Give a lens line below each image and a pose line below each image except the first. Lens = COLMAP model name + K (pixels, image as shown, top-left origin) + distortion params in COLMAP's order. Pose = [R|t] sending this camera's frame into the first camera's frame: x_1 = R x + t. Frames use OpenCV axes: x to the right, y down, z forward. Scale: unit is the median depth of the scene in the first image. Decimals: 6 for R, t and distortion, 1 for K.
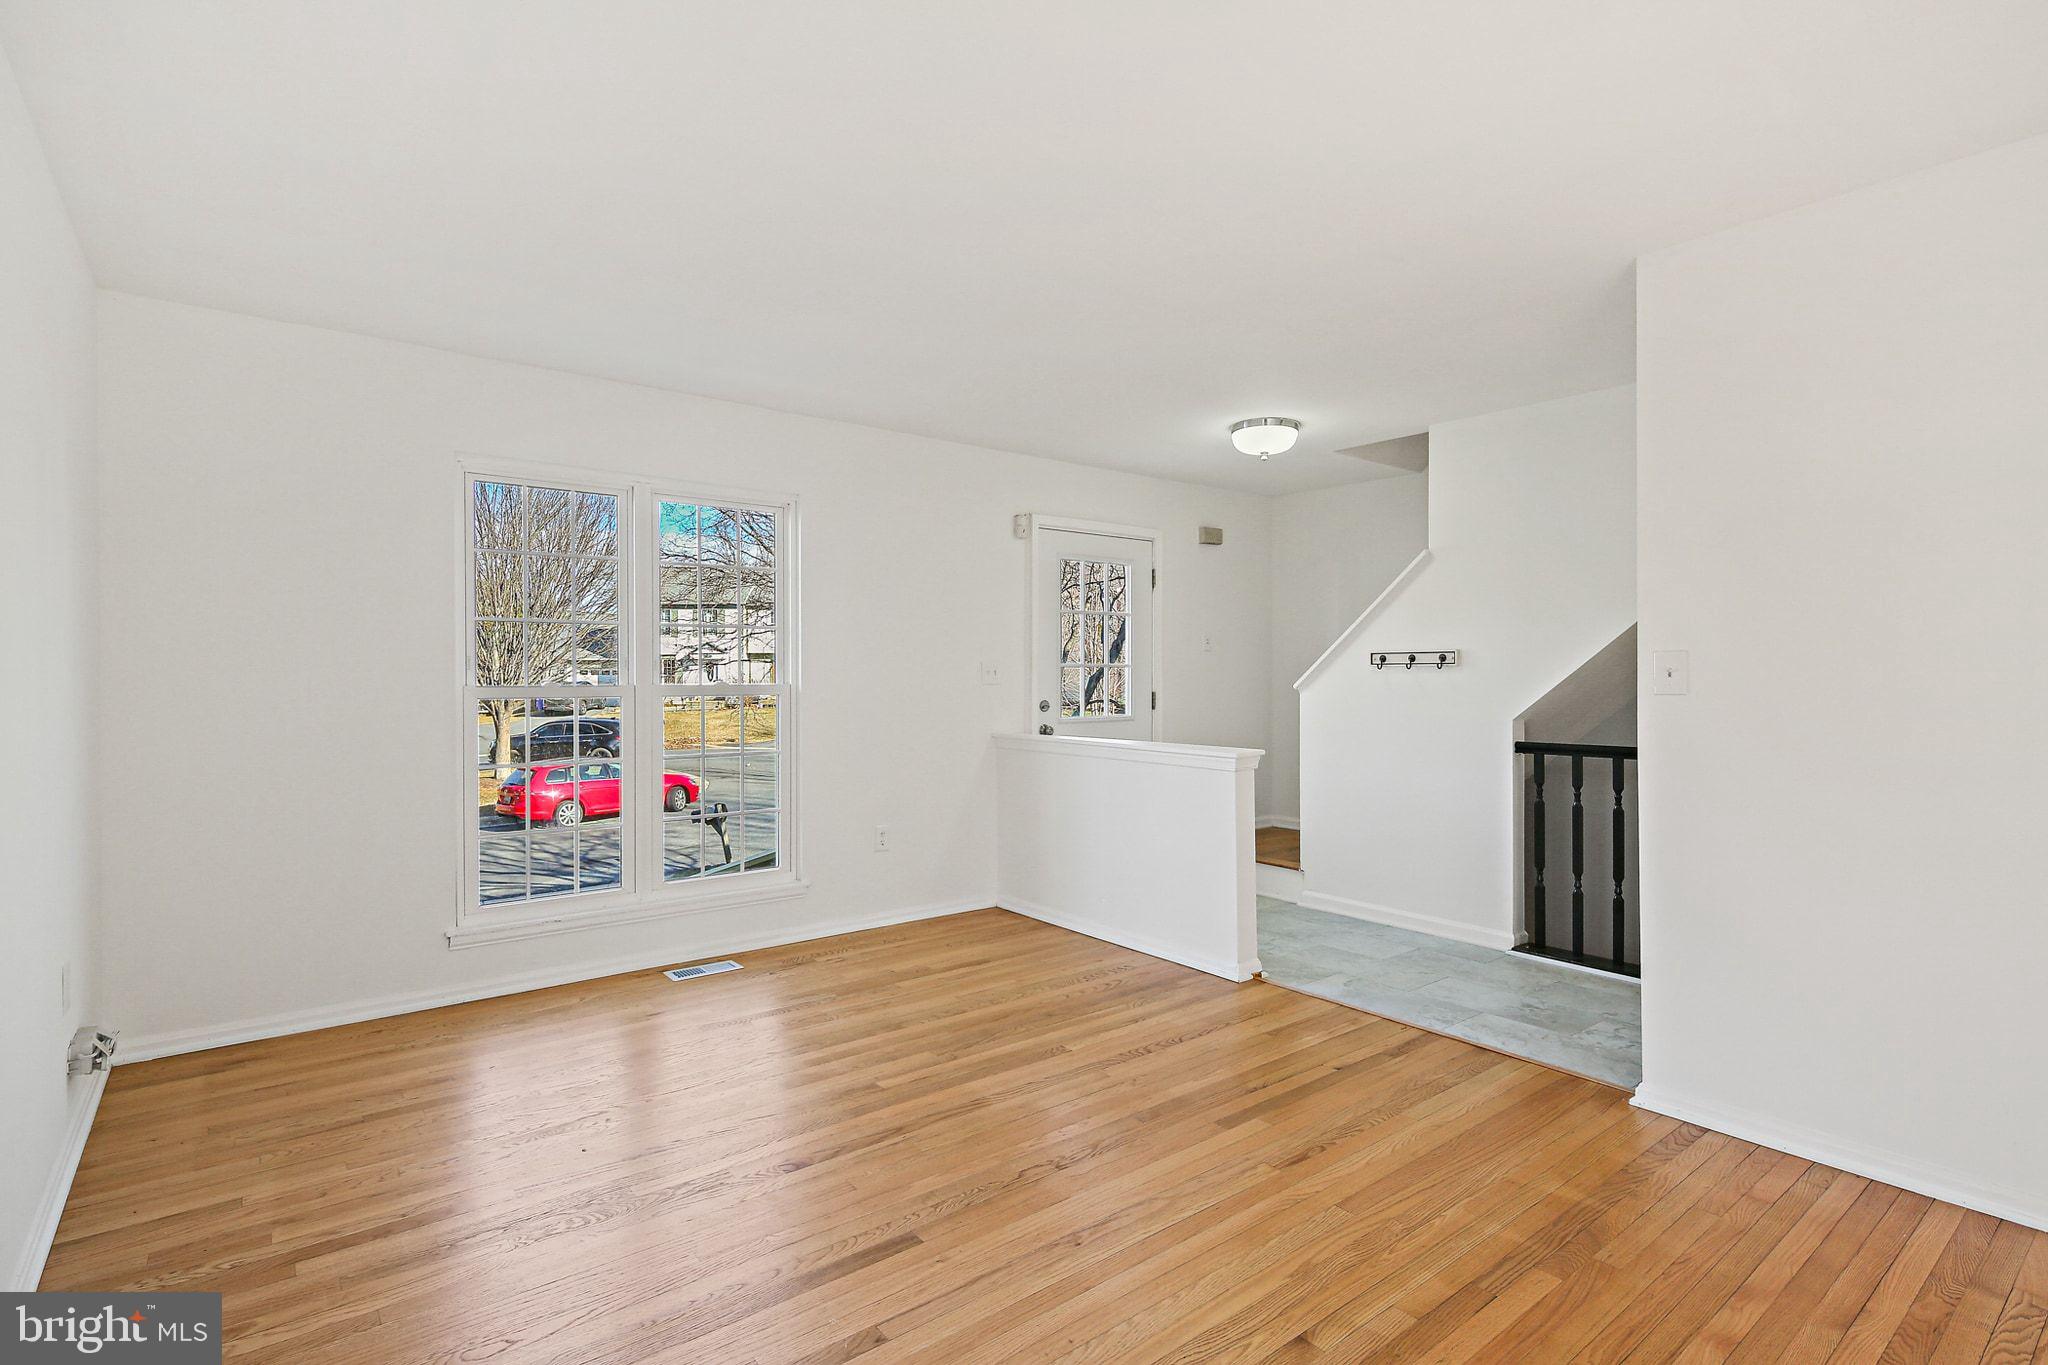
lens RADIAL K [[992.2, 0, 1030.0], [0, 992.2, 687.7], [0, 0, 1]] dist [-0.002836, -0.000646]
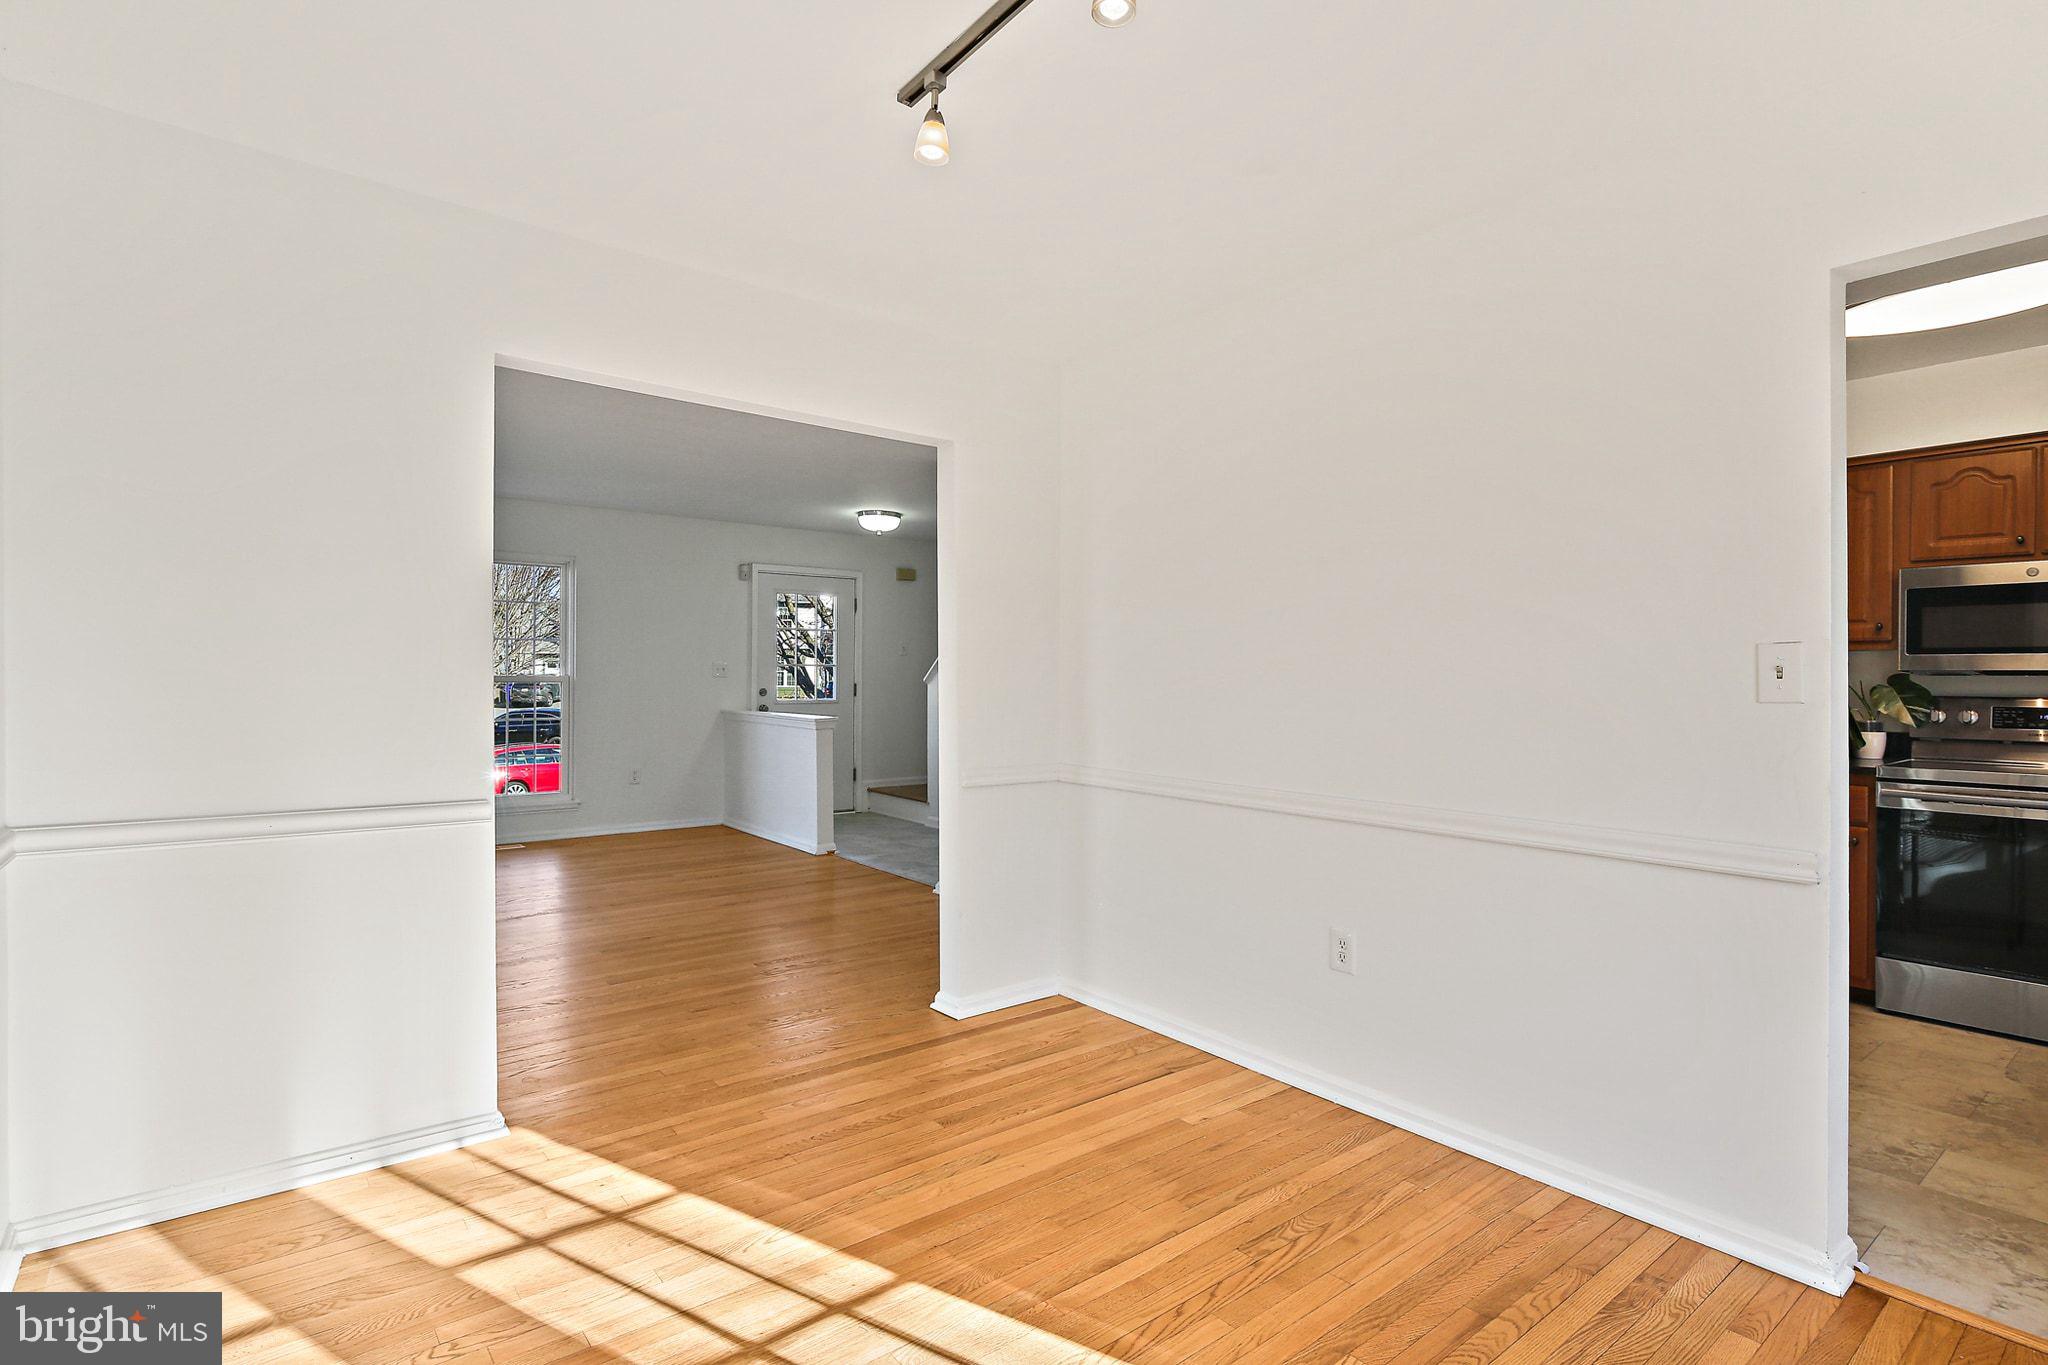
lens RADIAL K [[992.2, 0, 1018.6], [0, 992.2, 674.8], [0, 0, 1]] dist [-0.002836, -0.000646]
pose [[0.999744, 0.010323, 0.020126, 0.377993], [-0.010126, 0.999900, -0.009845, 0.003473], [-0.020226, 0.009639, 0.999749, -0.507768]]
